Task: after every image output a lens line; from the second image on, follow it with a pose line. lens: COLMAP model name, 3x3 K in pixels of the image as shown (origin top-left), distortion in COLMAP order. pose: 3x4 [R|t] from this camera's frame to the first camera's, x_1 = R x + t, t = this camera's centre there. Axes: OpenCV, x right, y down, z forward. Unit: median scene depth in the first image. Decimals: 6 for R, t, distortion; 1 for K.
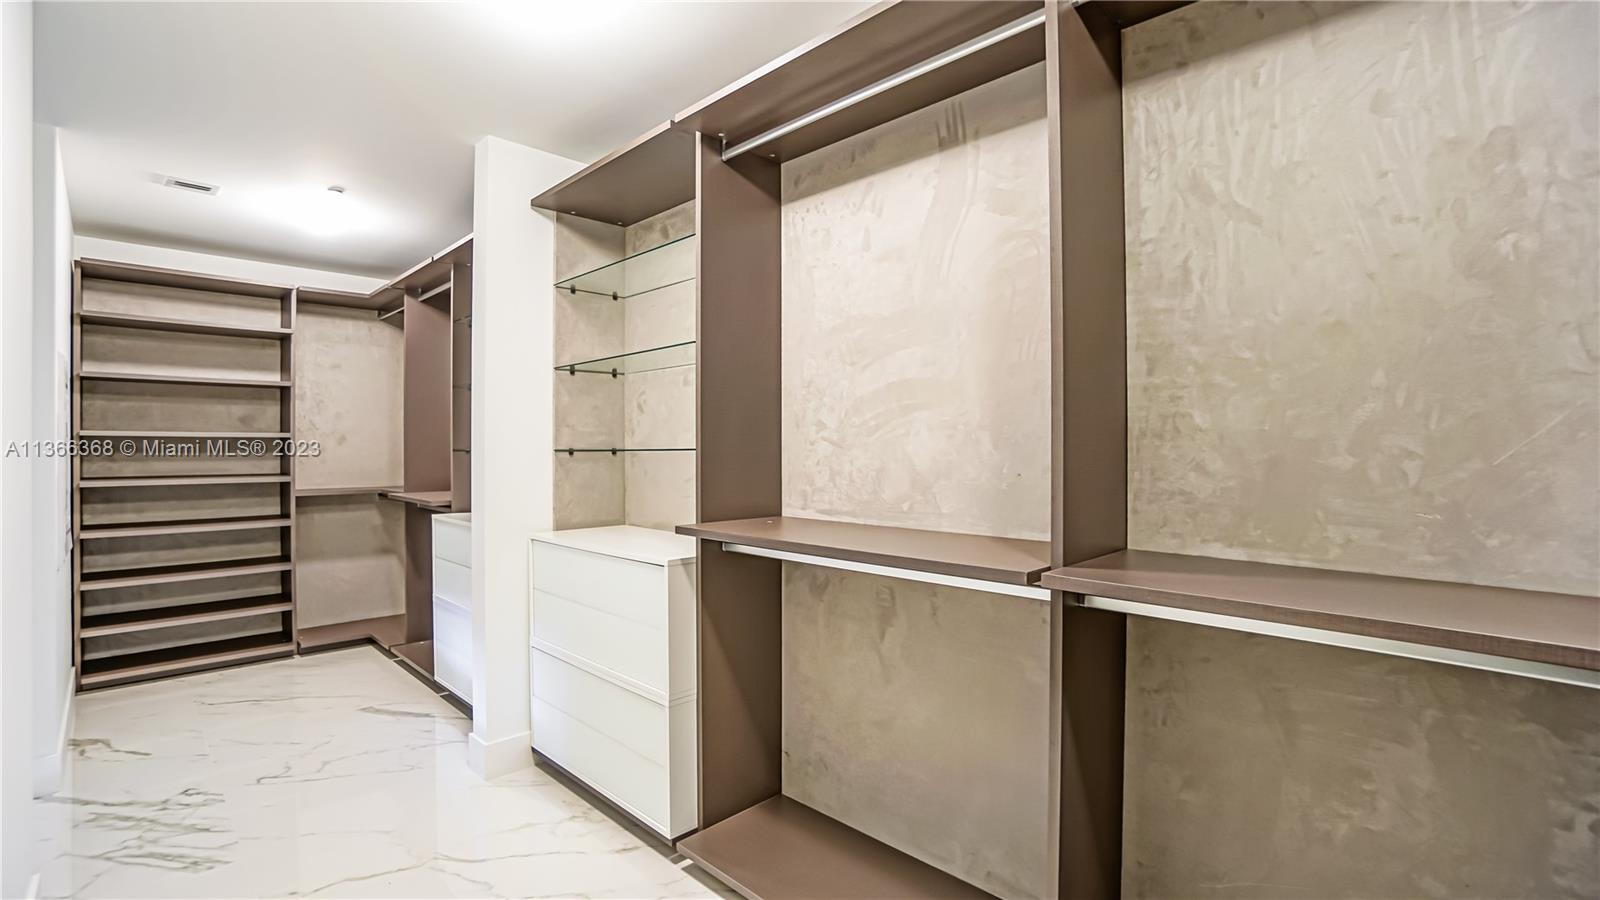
lens RADIAL K [[691.6, 0, 800.0], [0, 691.6, 450.0], [0, 0, 1]] dist [-0.001733, -0.000158]
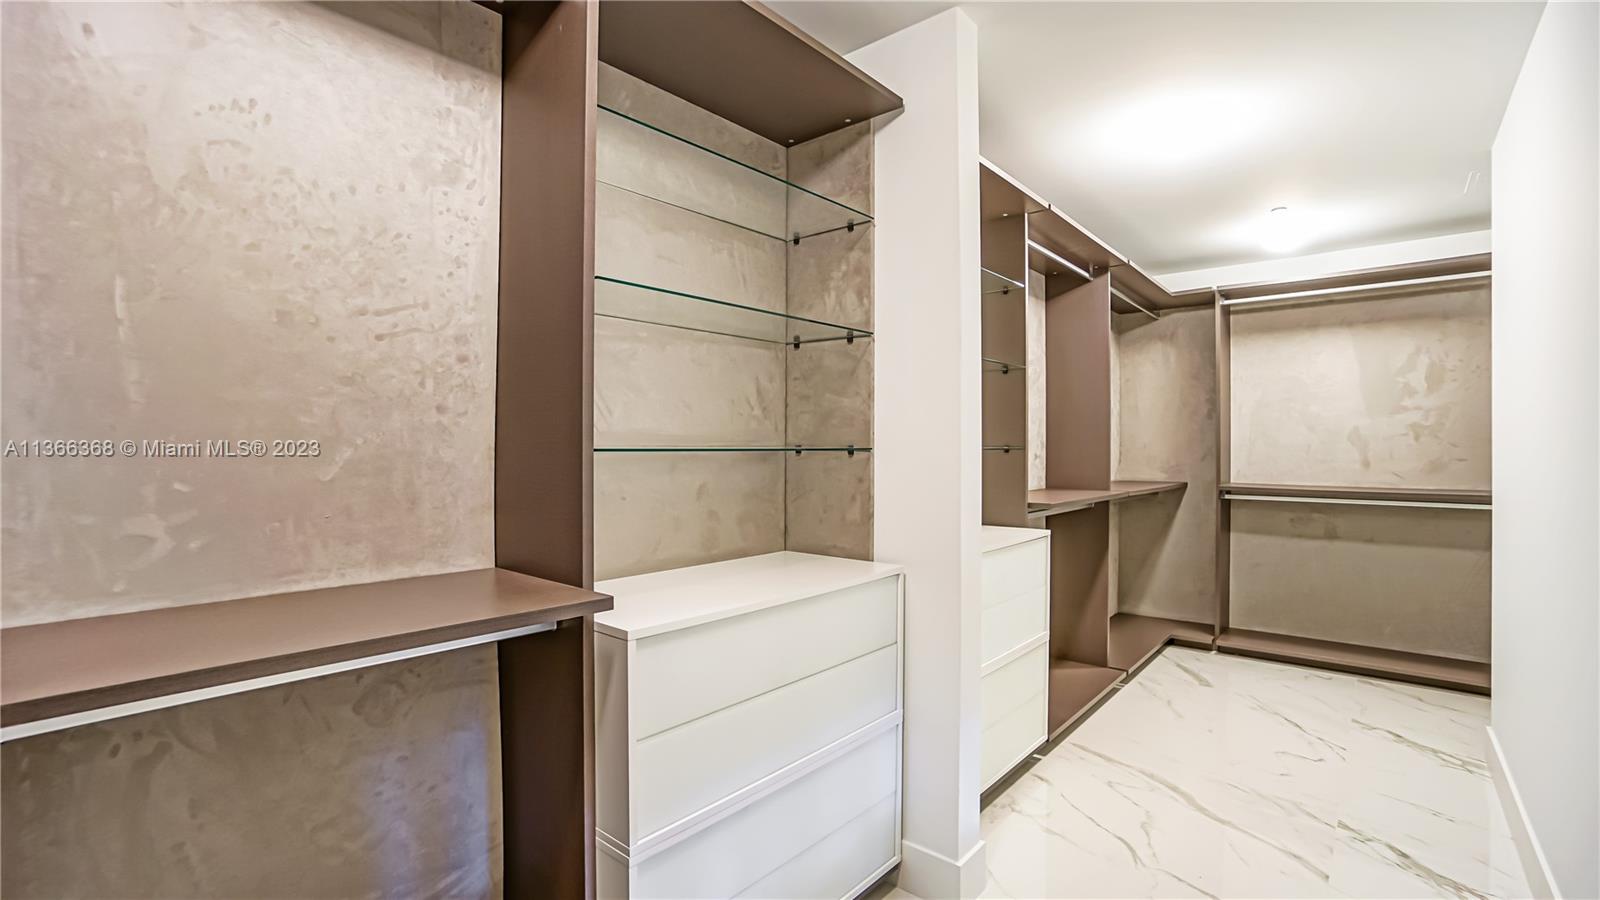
lens RADIAL K [[691.6, 0, 800.0], [0, 691.6, 450.0], [0, 0, 1]] dist [-0.001733, -0.000158]
pose [[-0.062935, 0.000901, 0.998017, -1.132474], [0.003058, 0.999995, -0.000710, 0.001383], [-0.998013, 0.003008, -0.062938, 1.152835]]
